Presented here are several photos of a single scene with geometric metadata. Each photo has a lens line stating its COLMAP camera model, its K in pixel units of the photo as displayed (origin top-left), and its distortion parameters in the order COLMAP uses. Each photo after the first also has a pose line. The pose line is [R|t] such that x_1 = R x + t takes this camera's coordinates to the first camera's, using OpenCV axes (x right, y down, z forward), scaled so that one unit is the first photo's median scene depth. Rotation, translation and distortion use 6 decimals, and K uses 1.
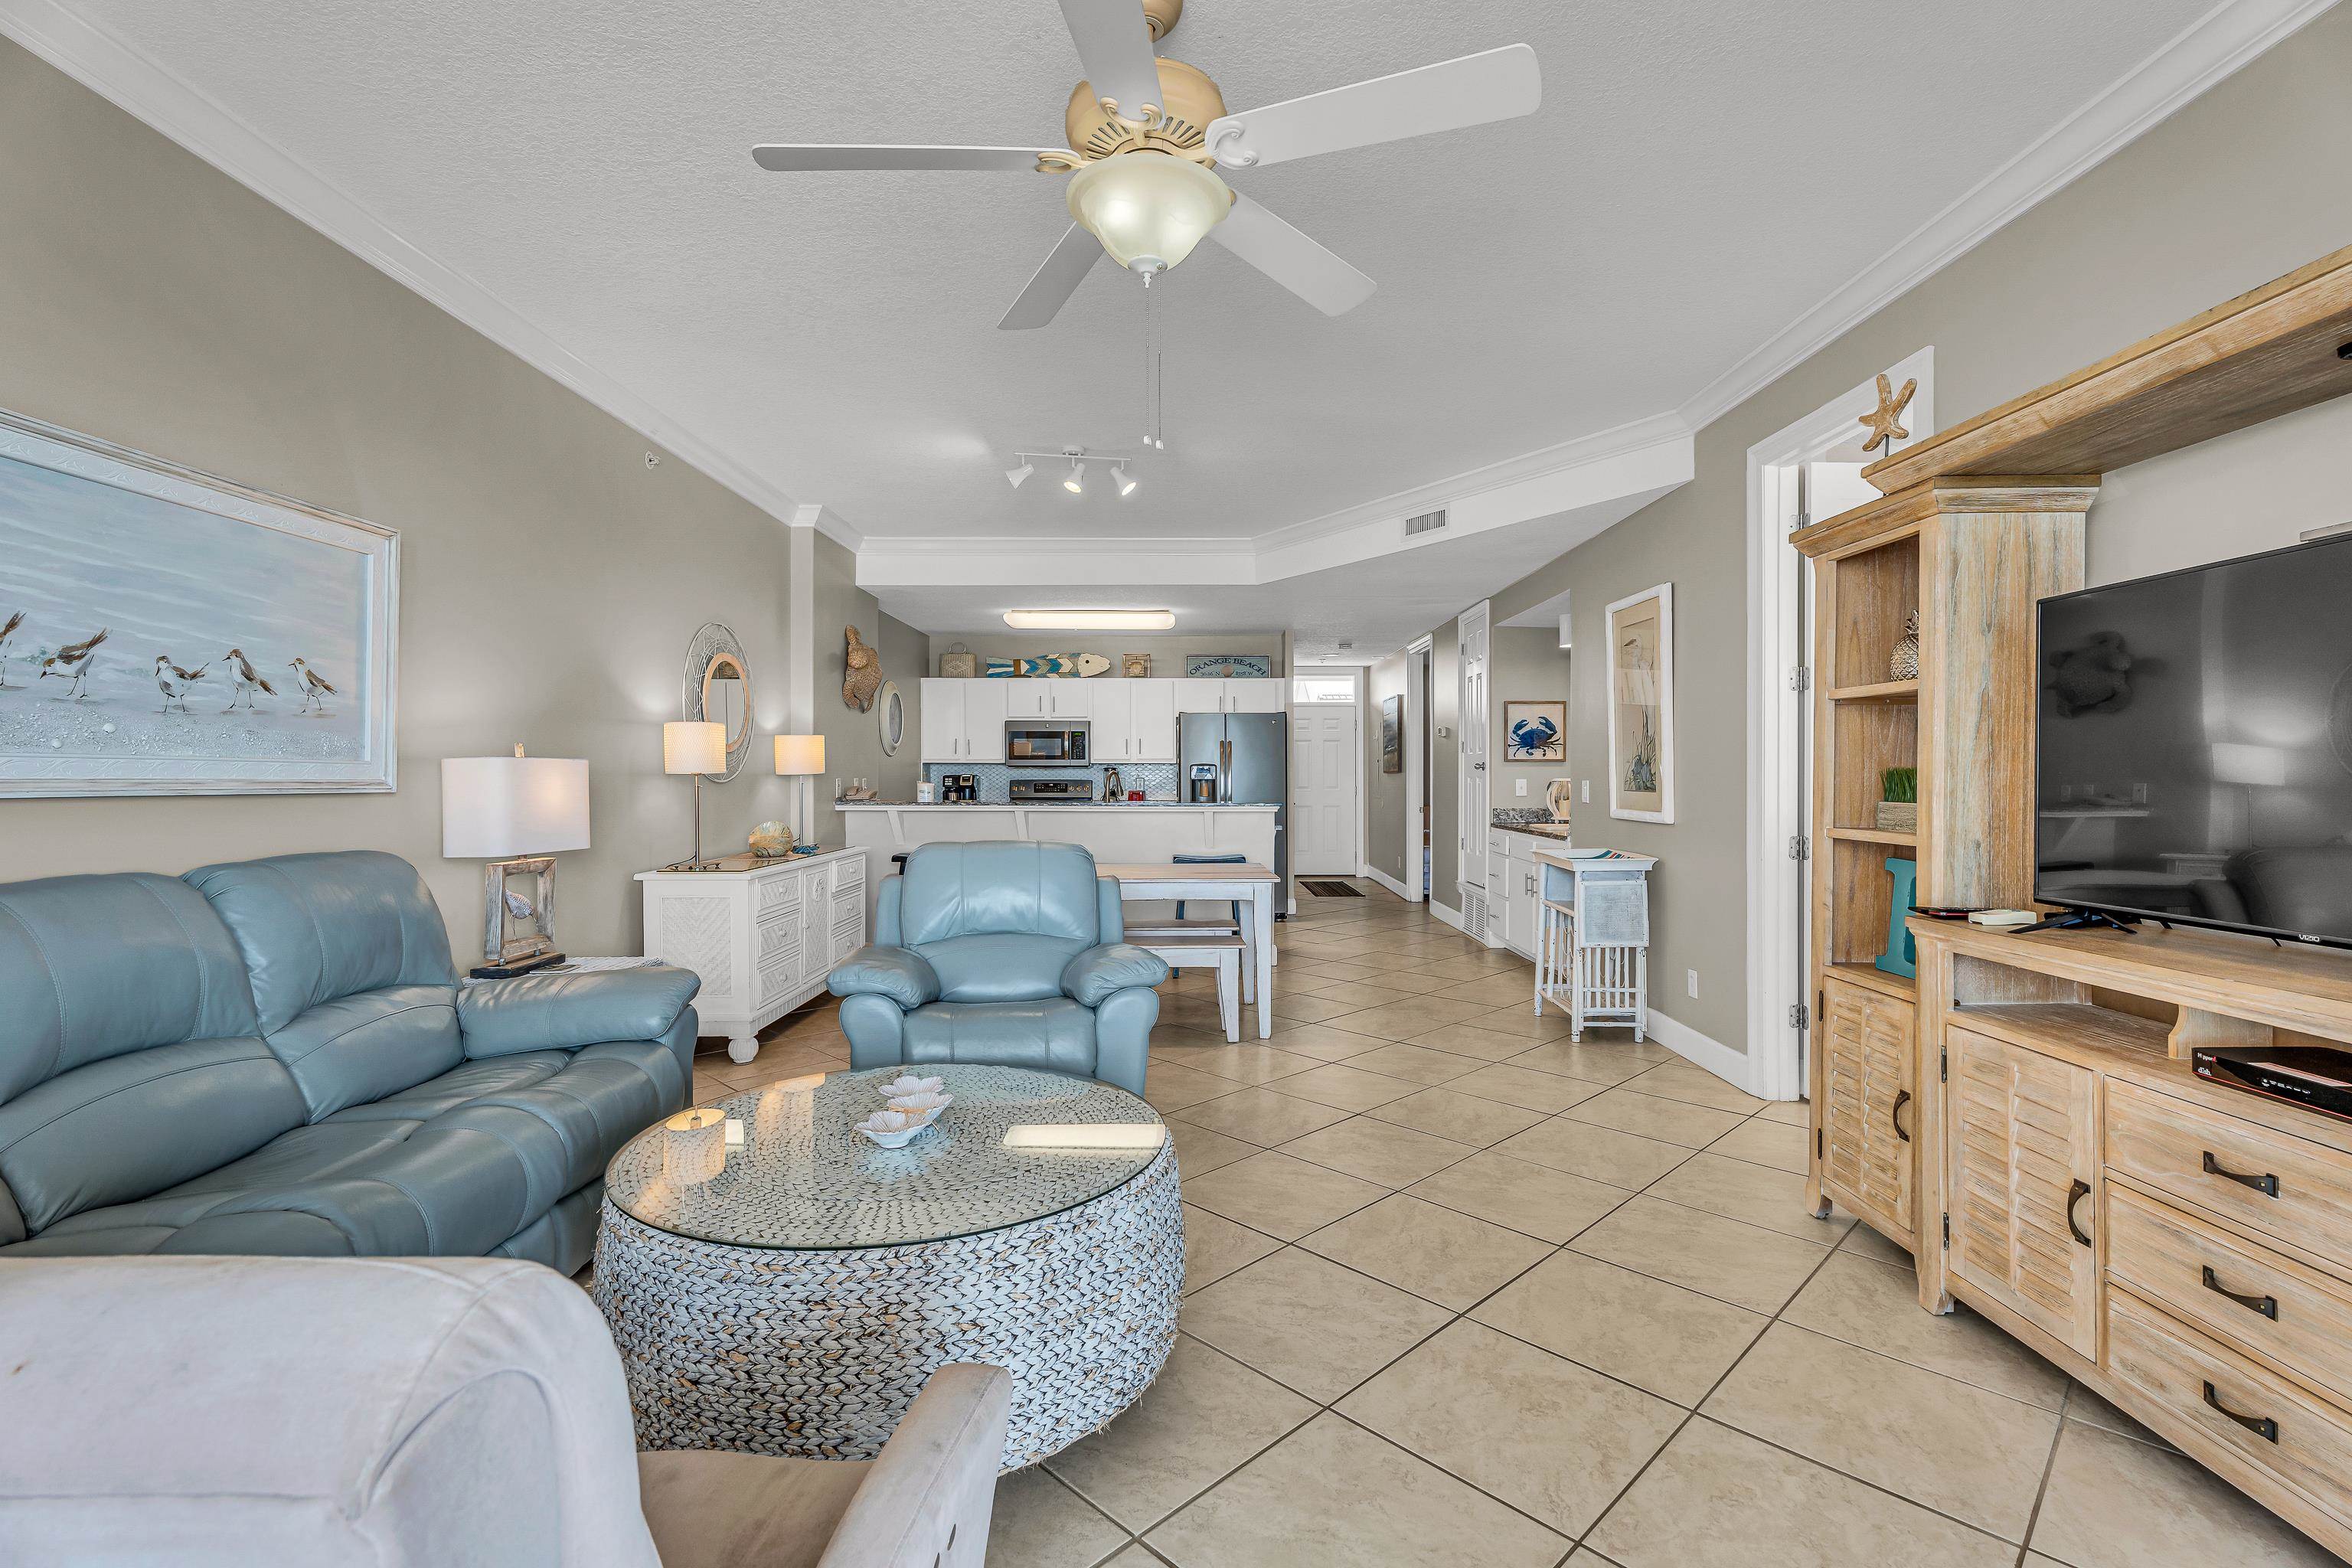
lens RADIAL K [[1060.0, 0, 1176.0], [0, 1060.0, 784.0], [0, 0, 1]] dist [0.000748, 0.000194]
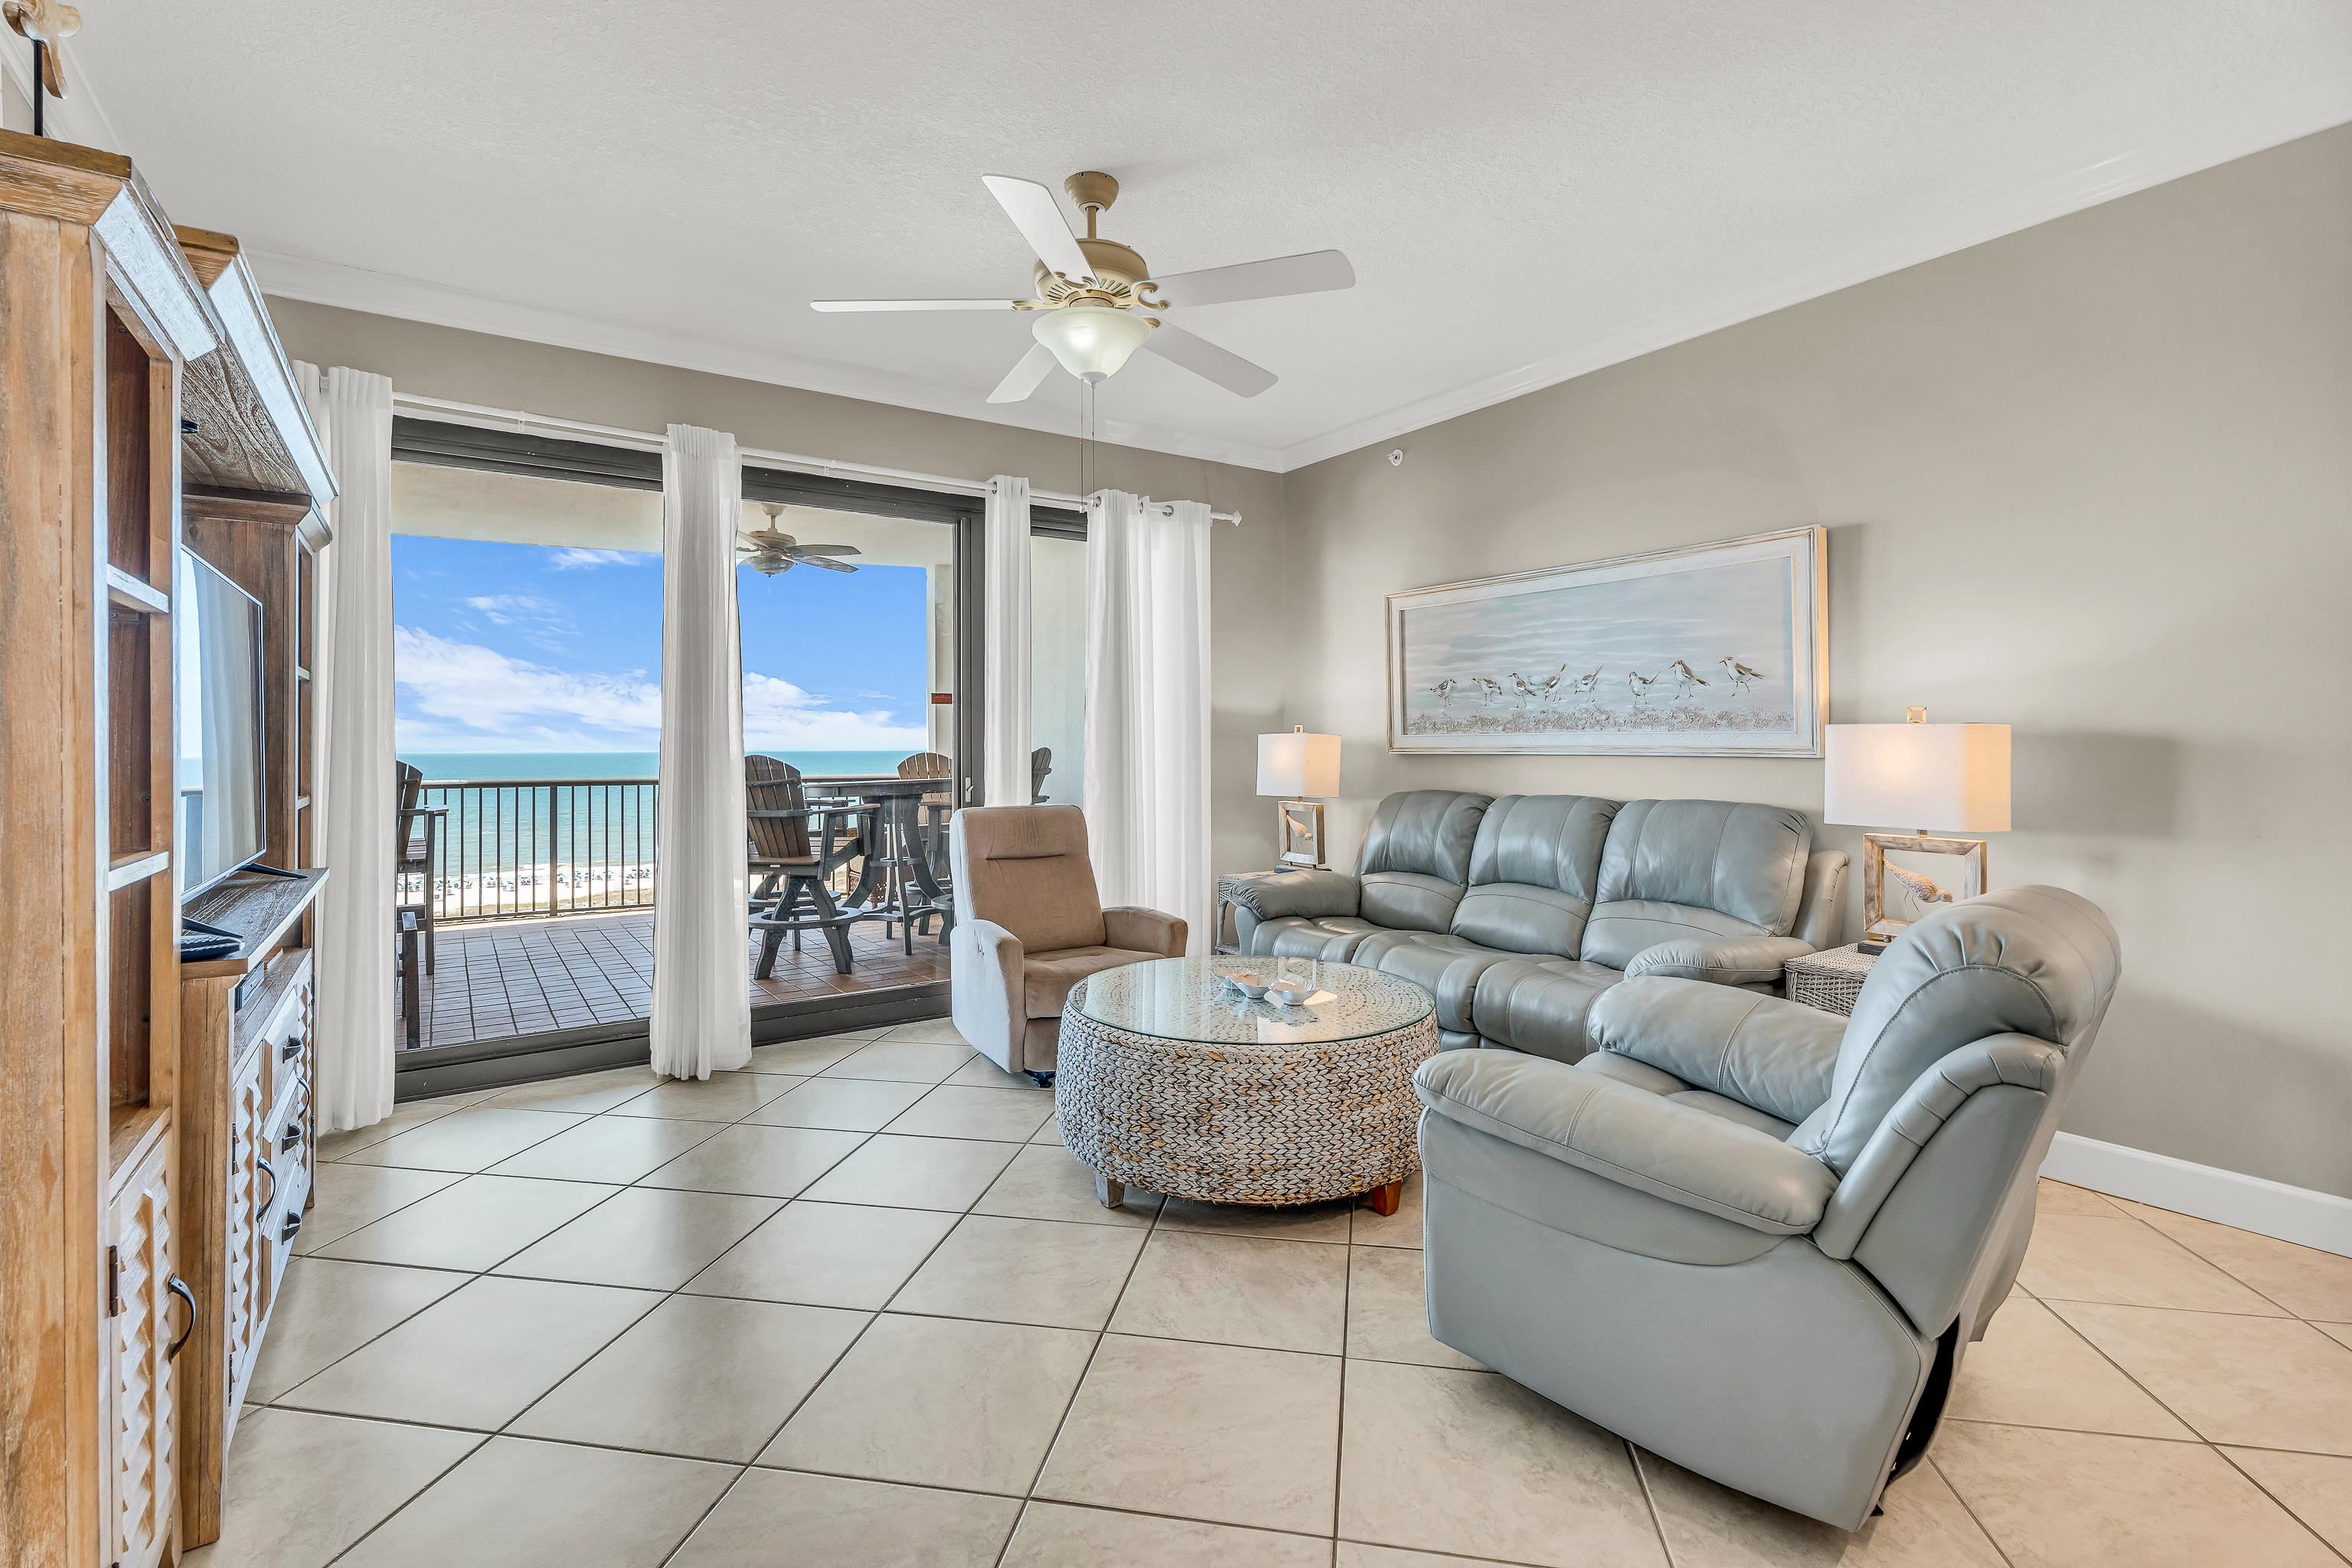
lens RADIAL K [[1068.0, 0, 1175.6], [0, 1068.0, 742.1], [0, 0, 1]] dist [-0.000388, 0.000294]
pose [[-0.817499, 0.003067, -0.575922, 0.579366], [0.000646, 0.999990, 0.004409, -0.016344], [0.575930, 0.003232, -0.817493, 1.853672]]
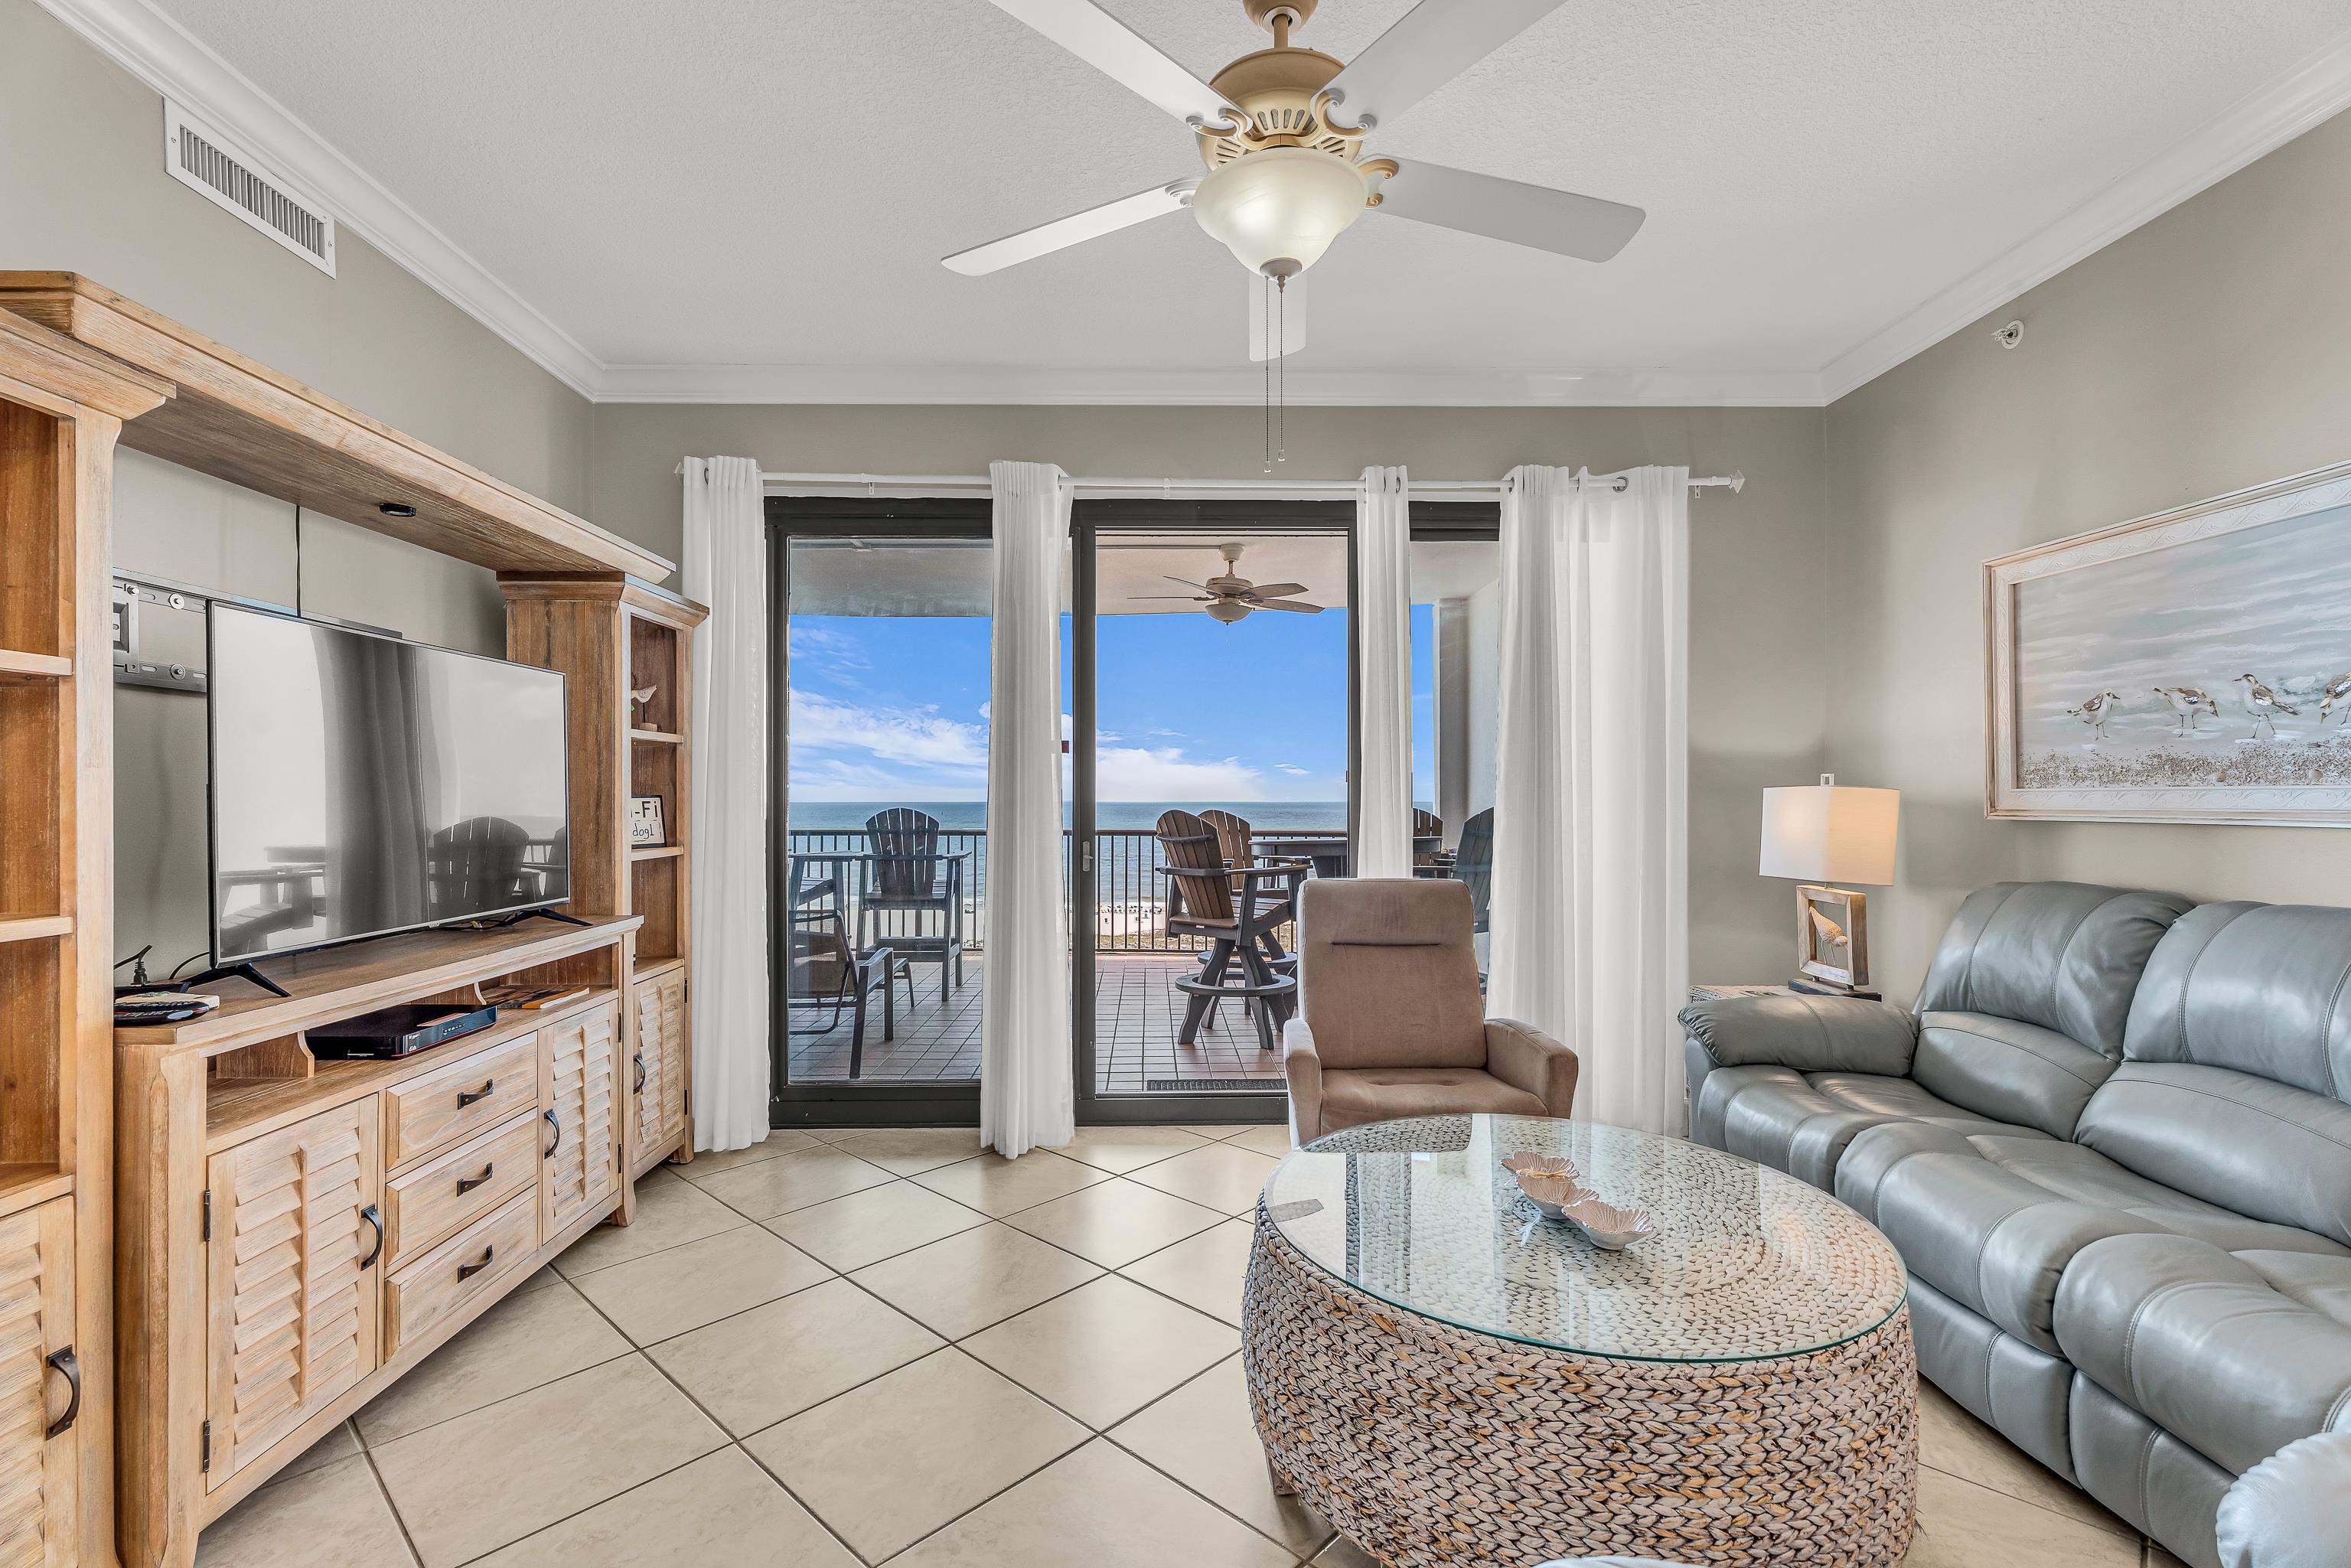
lens RADIAL K [[1052.6, 0, 1176.7], [0, 1052.6, 802.8], [0, 0, 1]] dist [0.003471, 0.000055]
pose [[-0.999364, 0.002678, -0.035547, 0.085654], [0.002231, 0.999918, 0.012620, -0.021843], [0.035578, 0.012533, -0.999288, 1.635618]]
